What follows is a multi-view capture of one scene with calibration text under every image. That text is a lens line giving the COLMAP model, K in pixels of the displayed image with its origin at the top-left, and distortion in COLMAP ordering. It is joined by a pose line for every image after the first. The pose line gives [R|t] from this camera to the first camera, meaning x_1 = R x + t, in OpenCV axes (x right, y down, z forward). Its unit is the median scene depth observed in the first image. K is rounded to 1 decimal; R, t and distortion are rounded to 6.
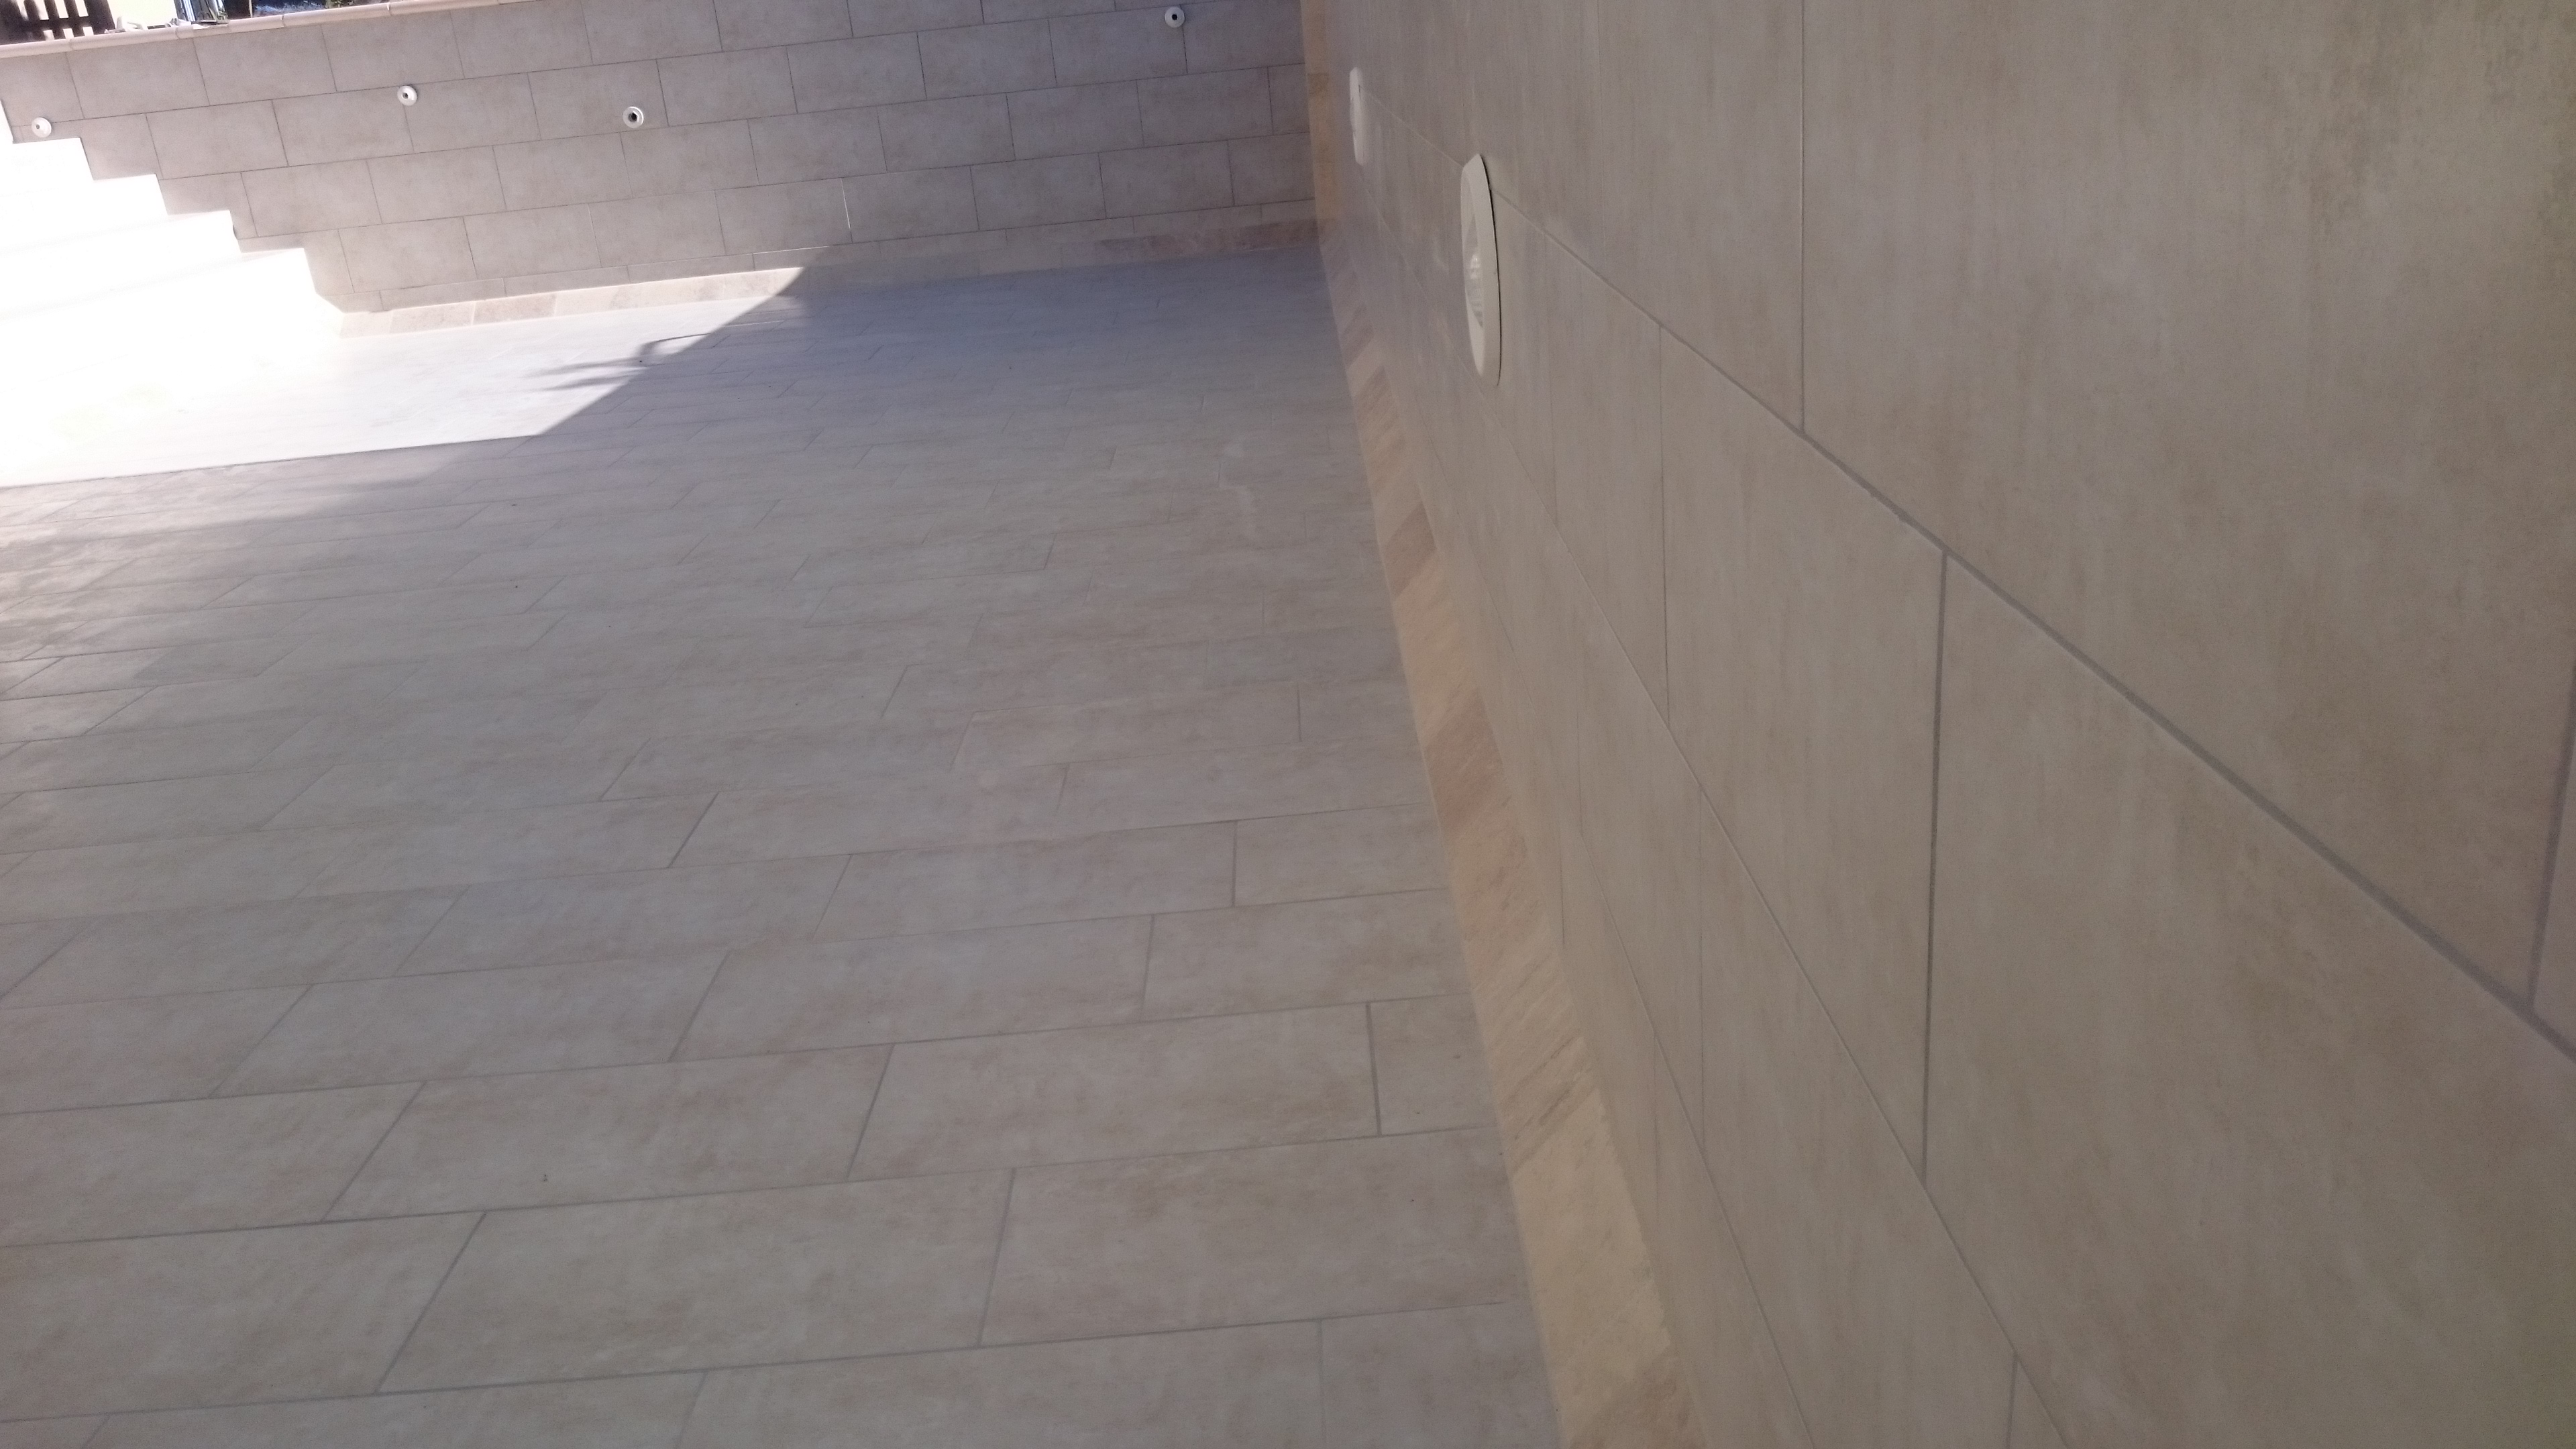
lens RADIAL K [[1921.6, 0, 1311.5], [0, 1921.6, 745.4], [0, 0, 1]] dist [0.003924, -0.031222]
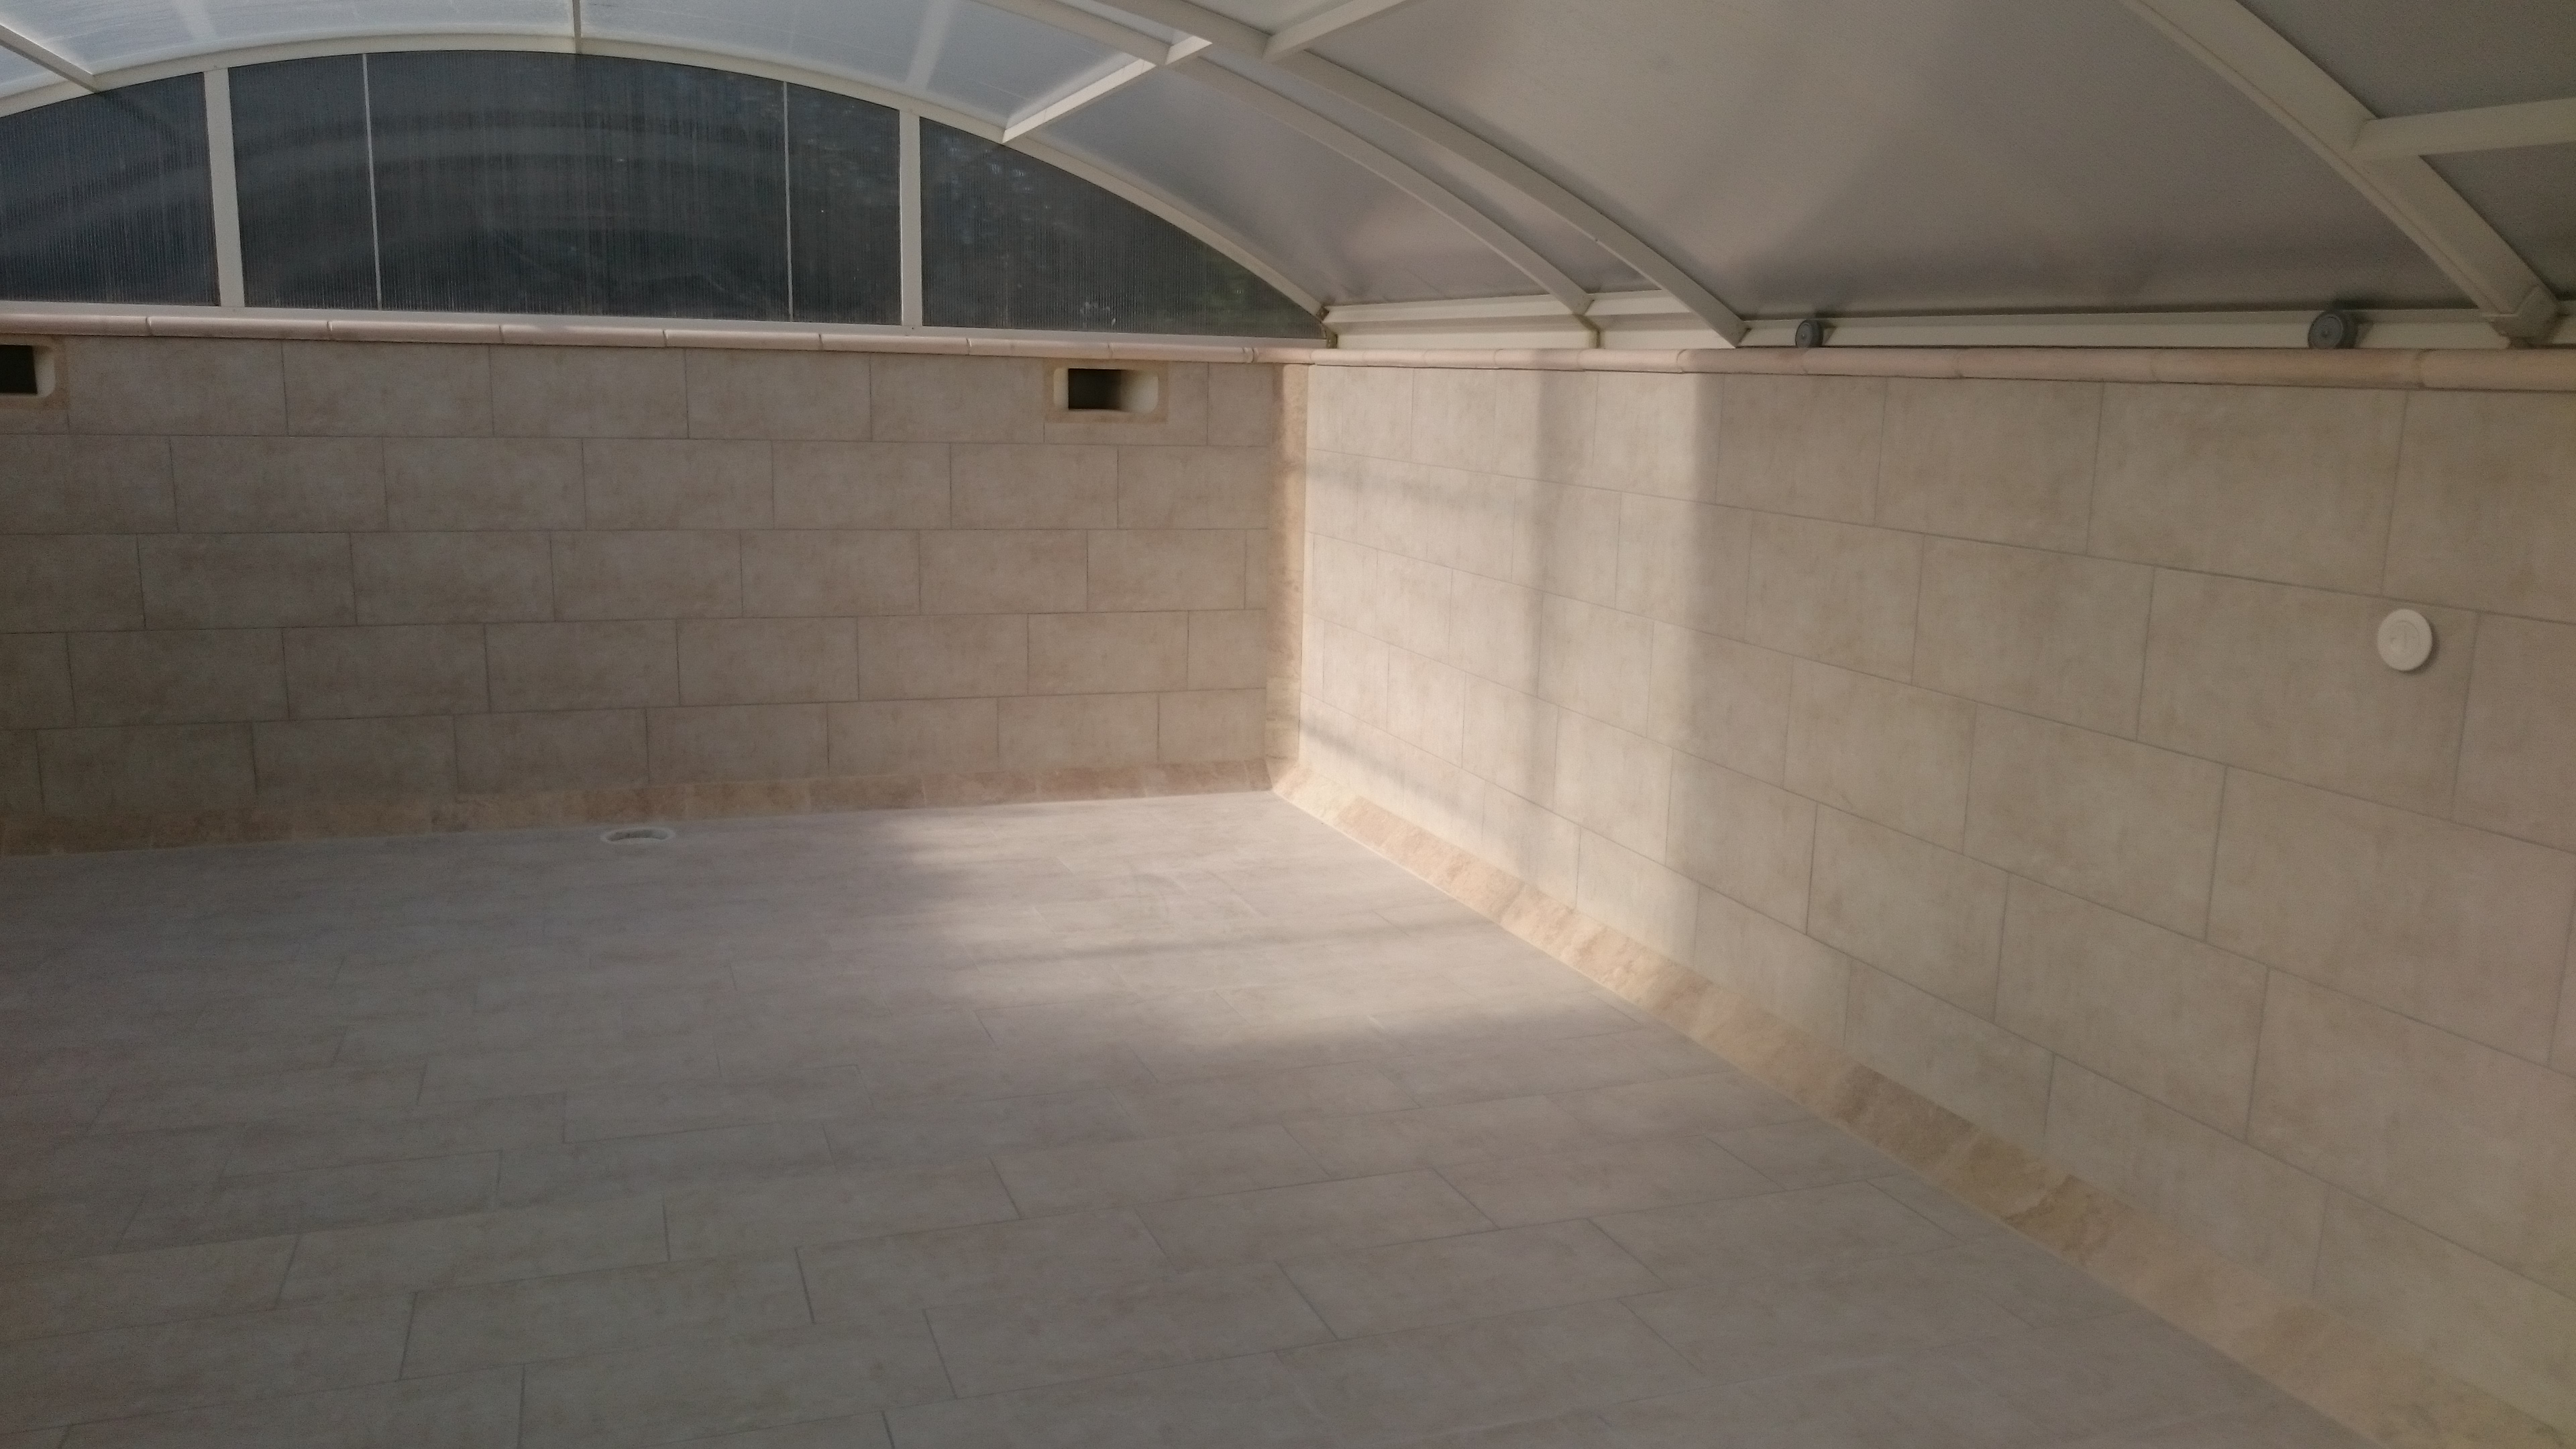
lens RADIAL K [[1921.6, 0, 1293.3], [0, 1921.6, 770.7], [0, 0, 1]] dist [0.003924, -0.031222]
pose [[-0.943515, 0.130188, -0.304682, -0.275298], [-0.061268, 0.835159, 0.546586, -0.278771], [0.325617, 0.534379, -0.780008, 0.681427]]
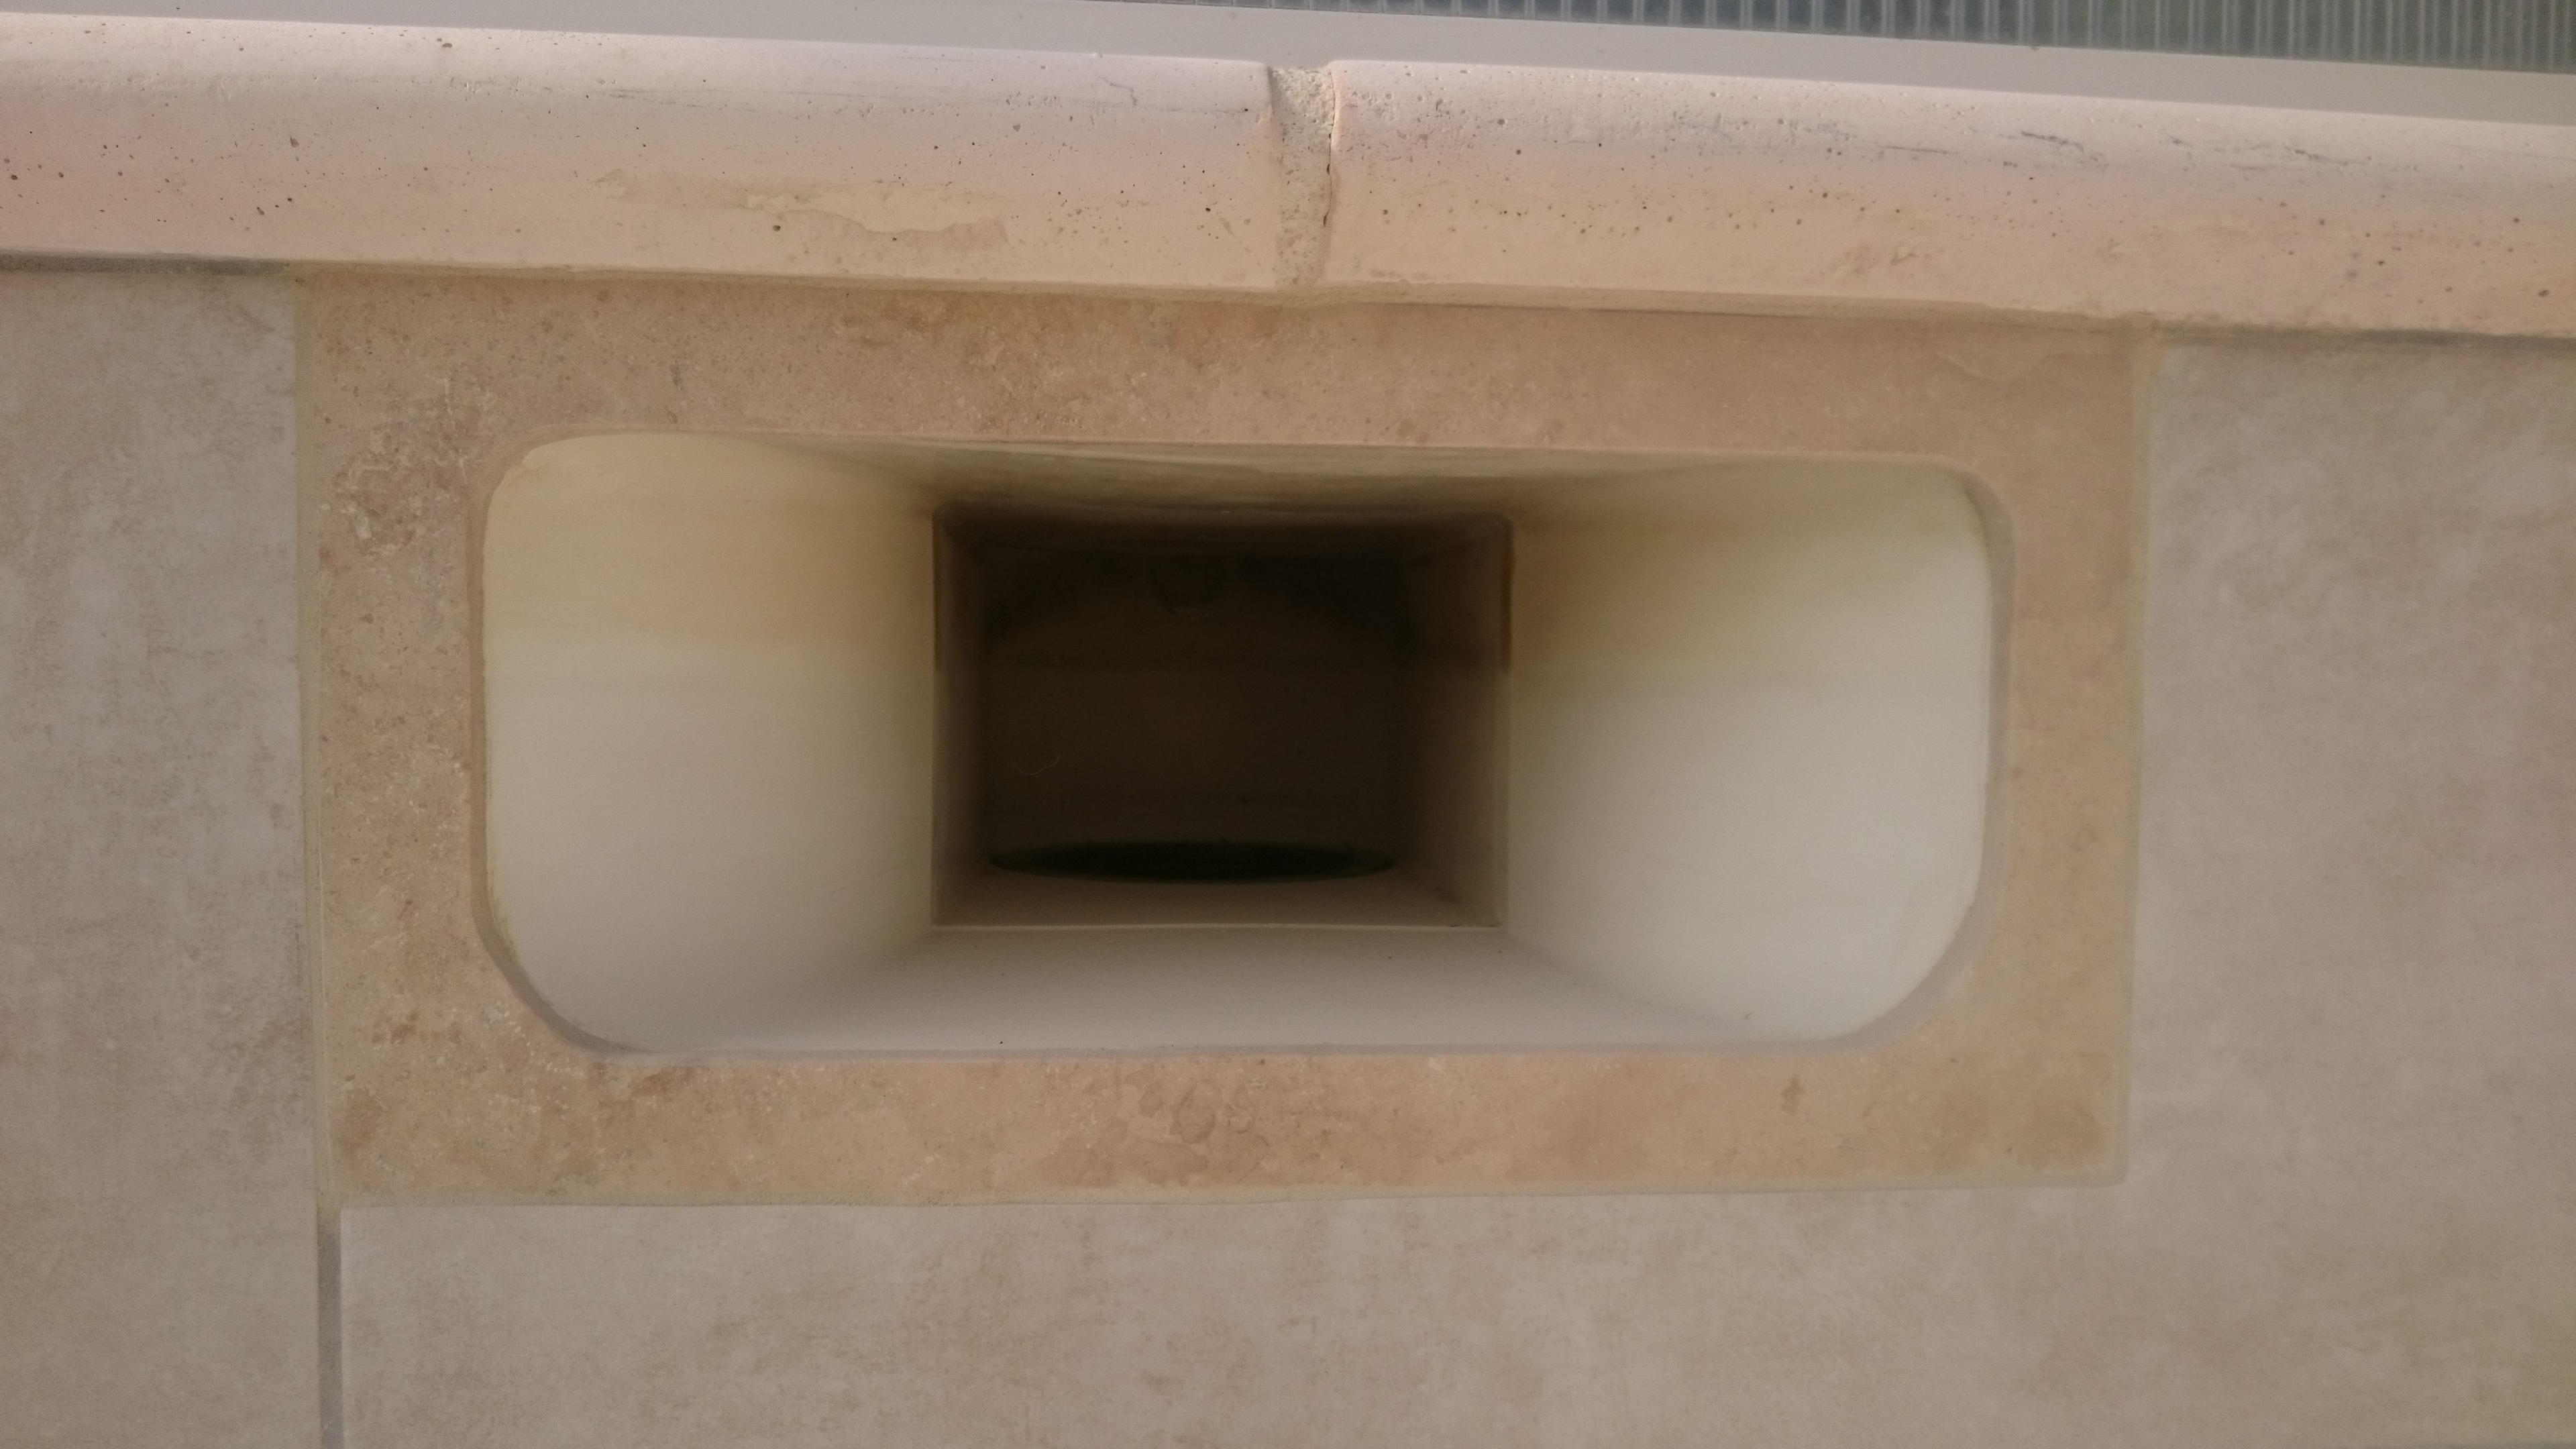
lens RADIAL K [[1892.3, 0, 1265.7], [0, 1892.3, 736.7], [0, 0, 1]] dist [0.016816, -0.001716]
pose [[-0.995417, 0.076031, -0.057997, -0.466542], [0.046659, 0.915570, 0.399442, 0.013692], [0.083470, 0.394906, -0.914922, -0.013550]]
